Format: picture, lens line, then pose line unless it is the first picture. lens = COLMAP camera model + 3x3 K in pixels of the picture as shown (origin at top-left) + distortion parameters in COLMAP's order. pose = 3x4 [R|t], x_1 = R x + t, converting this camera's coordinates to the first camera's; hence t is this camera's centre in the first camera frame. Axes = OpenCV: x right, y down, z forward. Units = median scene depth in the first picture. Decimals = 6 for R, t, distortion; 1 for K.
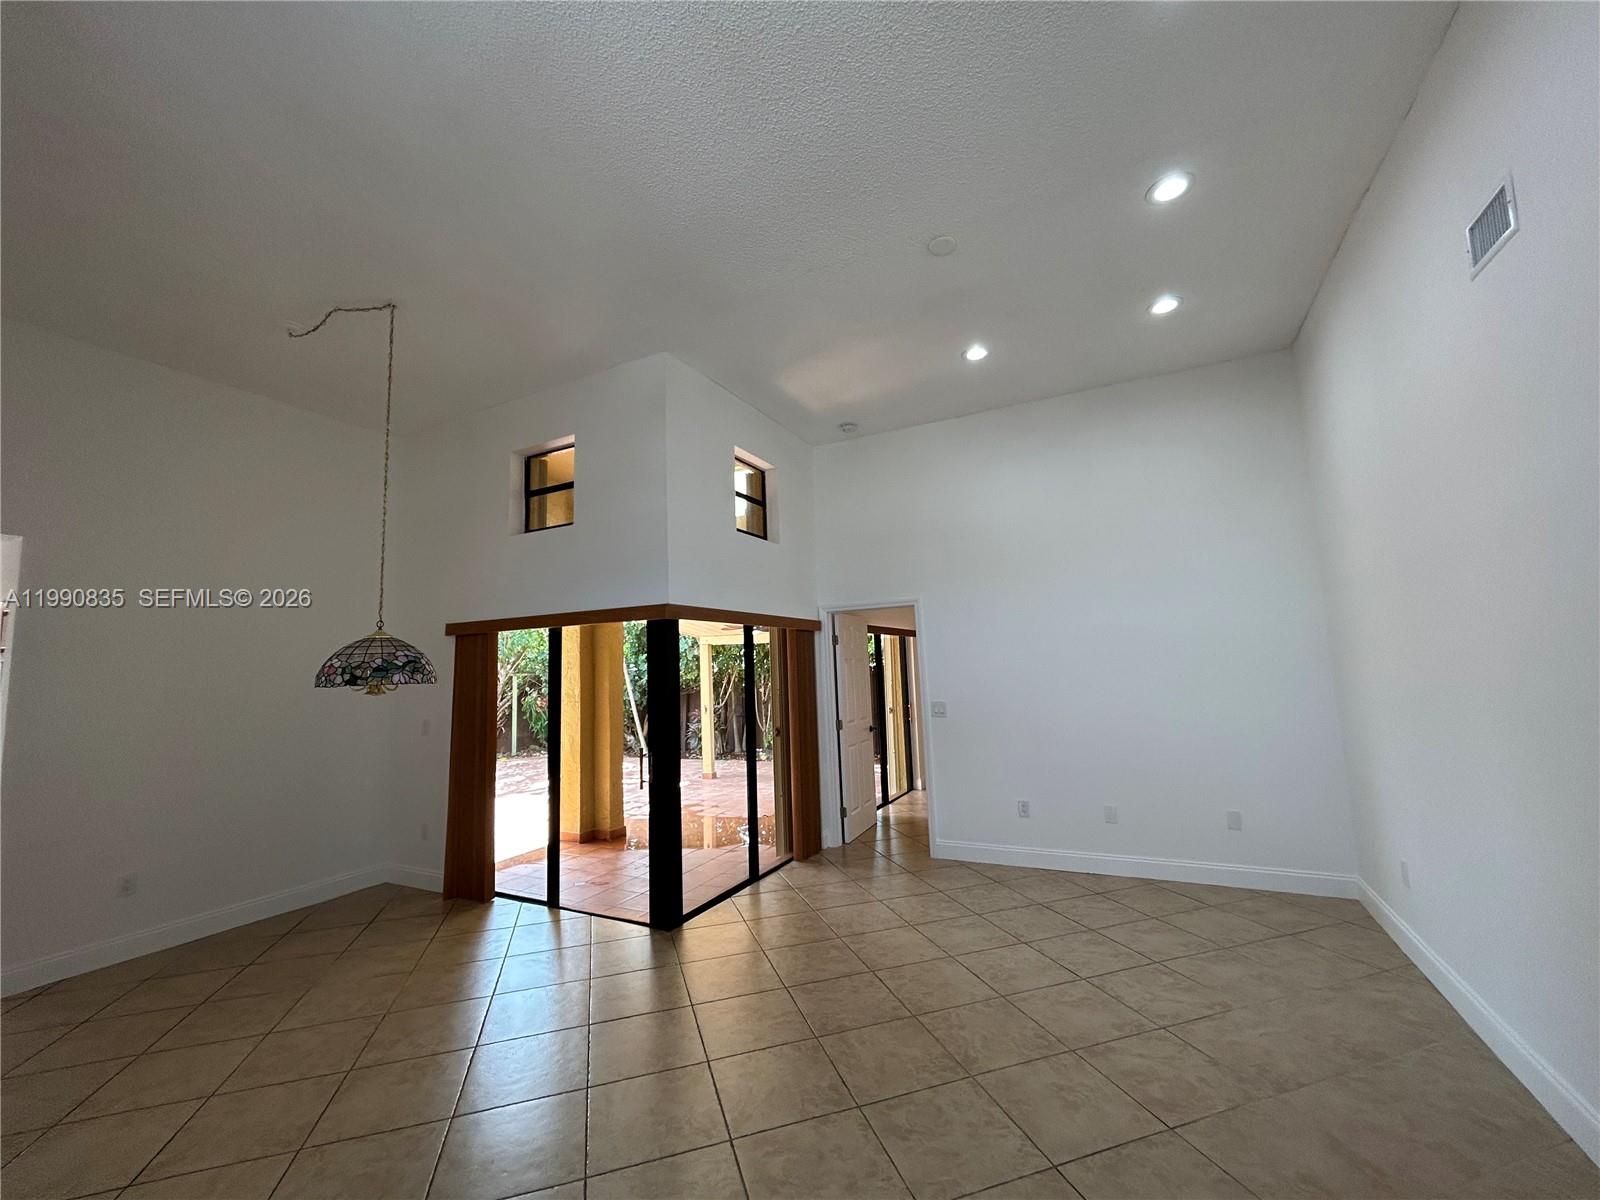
lens RADIAL K [[645.1, 0, 800.7], [0, 645.1, 597.1], [0, 0, 1]] dist [0.001233, -0.000828]
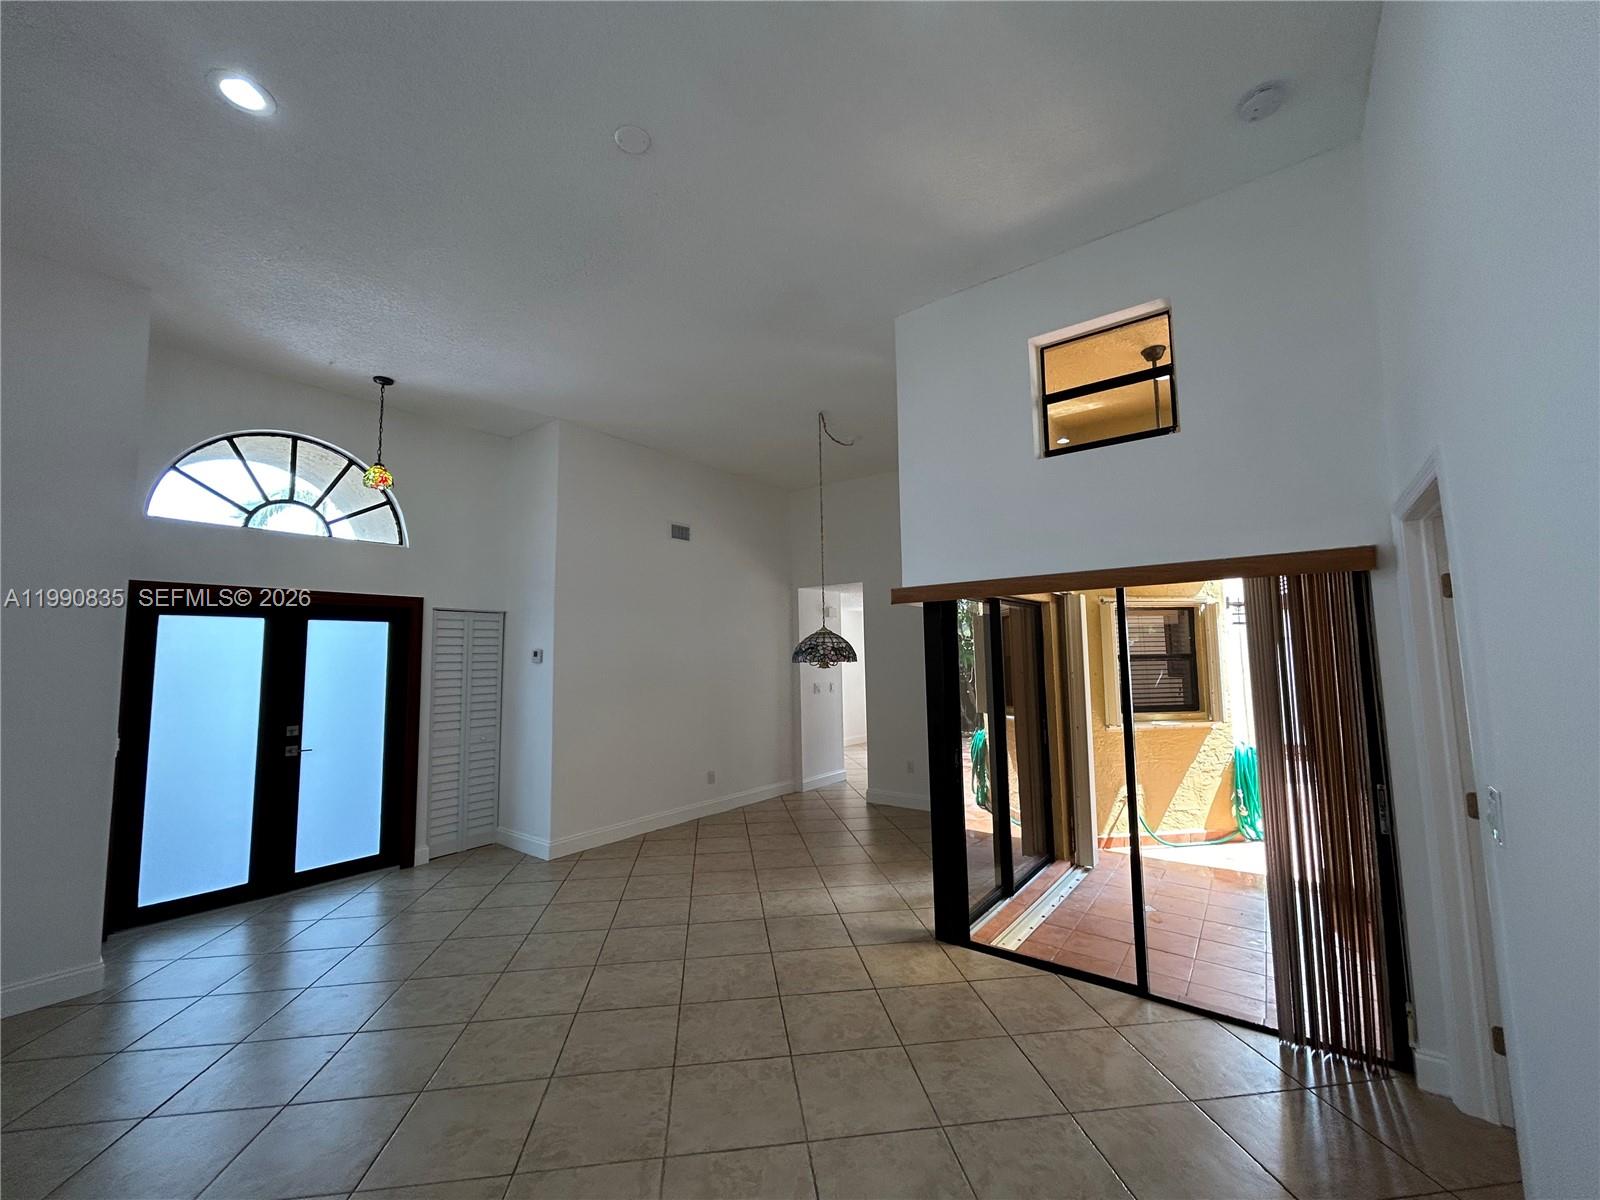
lens RADIAL K [[645.1, 0, 796.8], [0, 645.1, 602.6], [0, 0, 1]] dist [0.001233, -0.000828]
pose [[-0.179843, -0.056097, -0.982095, 0.860349], [0.118326, 0.989890, -0.078210, 0.104201], [0.976553, -0.130273, -0.171387, 1.162657]]
